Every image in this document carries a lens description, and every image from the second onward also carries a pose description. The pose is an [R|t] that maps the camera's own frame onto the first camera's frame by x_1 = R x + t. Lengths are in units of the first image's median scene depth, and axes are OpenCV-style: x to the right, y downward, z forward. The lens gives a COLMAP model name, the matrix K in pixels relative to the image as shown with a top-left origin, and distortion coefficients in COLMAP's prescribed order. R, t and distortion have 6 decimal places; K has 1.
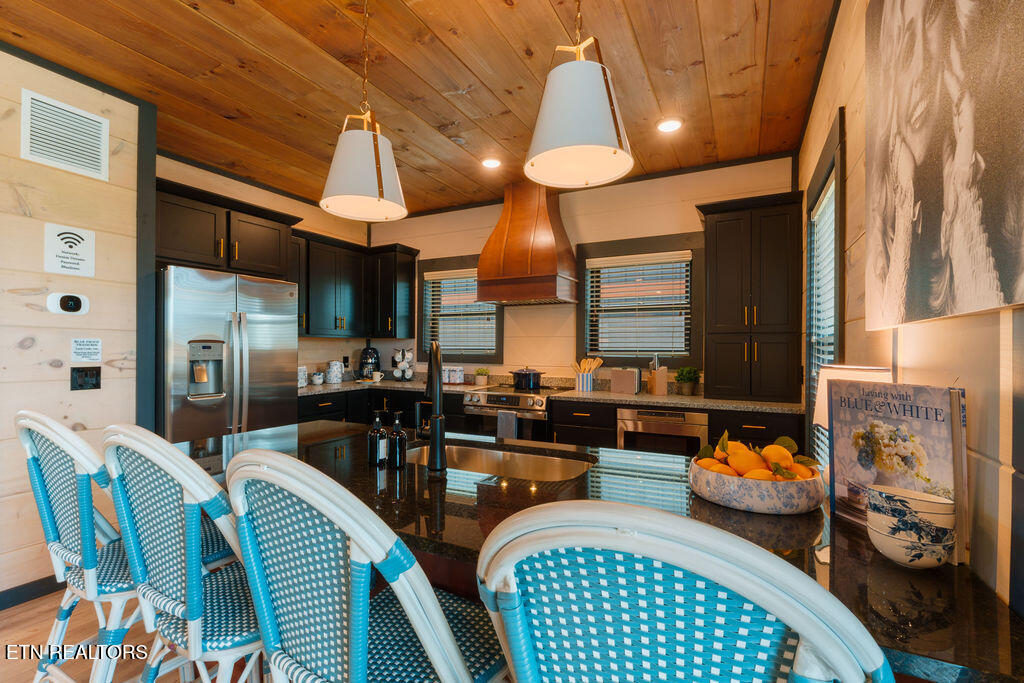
lens RADIAL K [[456.7, 0, 512.0], [0, 456.7, 341.5], [0, 0, 1]] dist [0.000767, 0.000005]
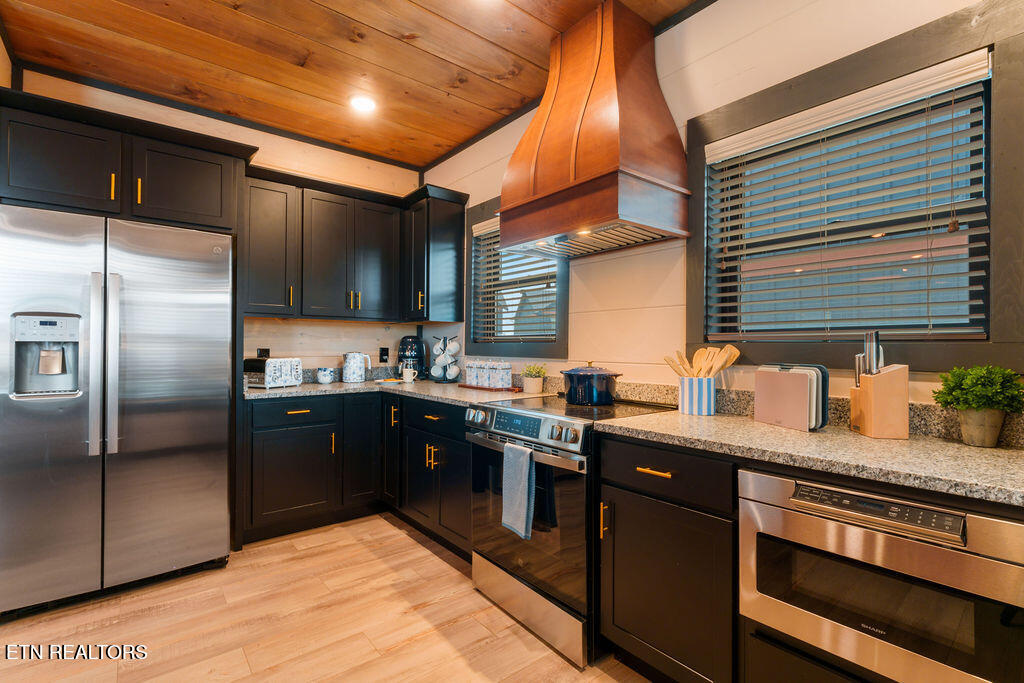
lens RADIAL K [[469.9, 0, 512.0], [0, 469.9, 341.5], [0, 0, 1]] dist [-0.001433, -0.000160]
pose [[0.910960, -0.005671, -0.412457, 0.179822], [0.004217, 0.999981, -0.004435, 0.032664], [0.412474, 0.002301, 0.910966, 0.456331]]
